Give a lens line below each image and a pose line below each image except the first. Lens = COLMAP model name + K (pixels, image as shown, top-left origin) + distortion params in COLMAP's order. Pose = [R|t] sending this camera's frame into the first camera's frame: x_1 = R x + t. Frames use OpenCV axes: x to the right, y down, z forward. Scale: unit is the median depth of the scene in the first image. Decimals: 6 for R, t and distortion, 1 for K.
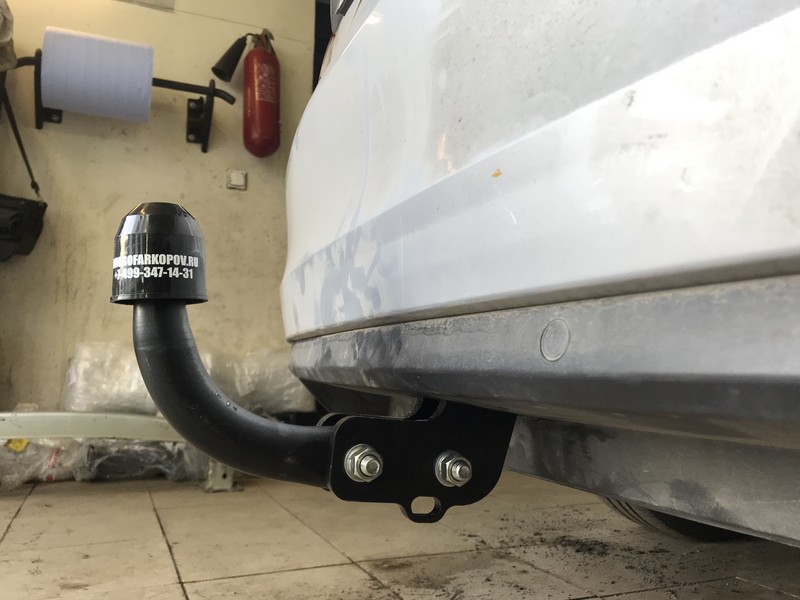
lens RADIAL K [[660.7, 0, 394.9], [0, 660.7, 296.4], [0, 0, 1]] dist [0.006074, 0.006021]
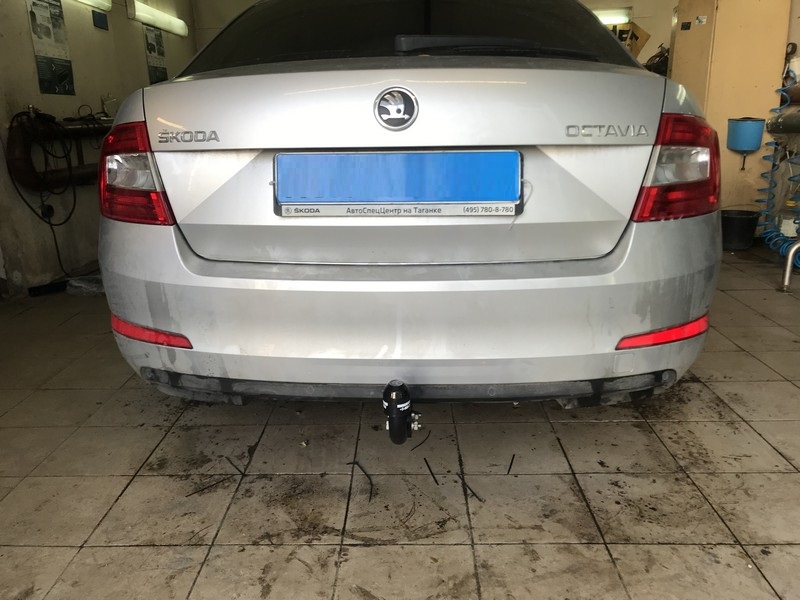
lens RADIAL K [[648.7, 0, 398.4], [0, 648.7, 297.0], [0, 0, 1]] dist [0.015866, -0.010651]
pose [[0.418642, -0.271108, 0.866741, -0.617440], [-0.075743, 0.940653, 0.330811, -0.326492], [-0.904987, -0.204141, 0.373262, -0.014625]]
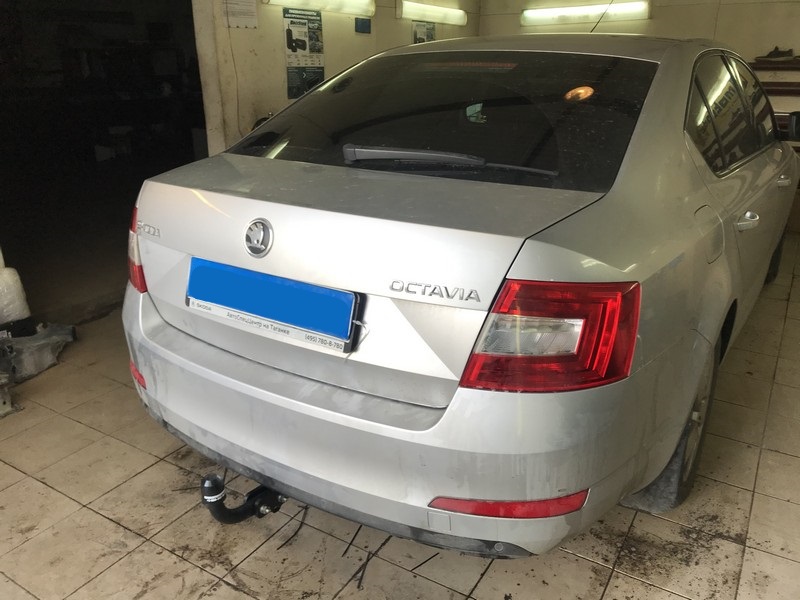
lens RADIAL K [[648.7, 0, 398.4], [0, 648.7, 297.0], [0, 0, 1]] dist [0.015866, -0.010651]
pose [[0.821393, -0.204190, 0.532560, -0.257402], [-0.053666, 0.901911, 0.428575, -0.556680], [-0.567833, -0.380609, 0.729865, -0.387302]]
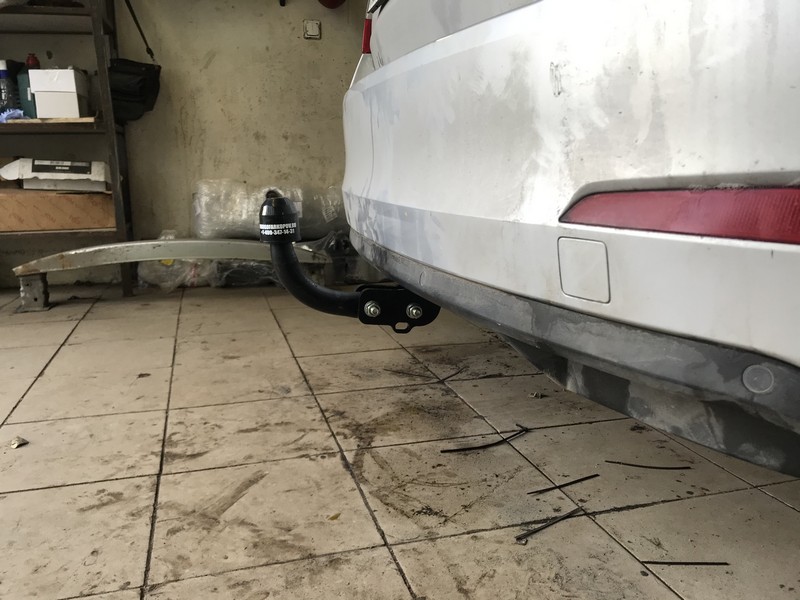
lens RADIAL K [[655.0, 0, 400.0], [0, 655.0, 300.0], [0, 0, 1]] dist [0.010018, 0.000322]
pose [[0.992505, 0.014209, -0.121378, 0.068666], [0.023671, 0.952056, 0.305007, -0.099450], [0.119892, -0.305594, 0.944584, -0.238936]]
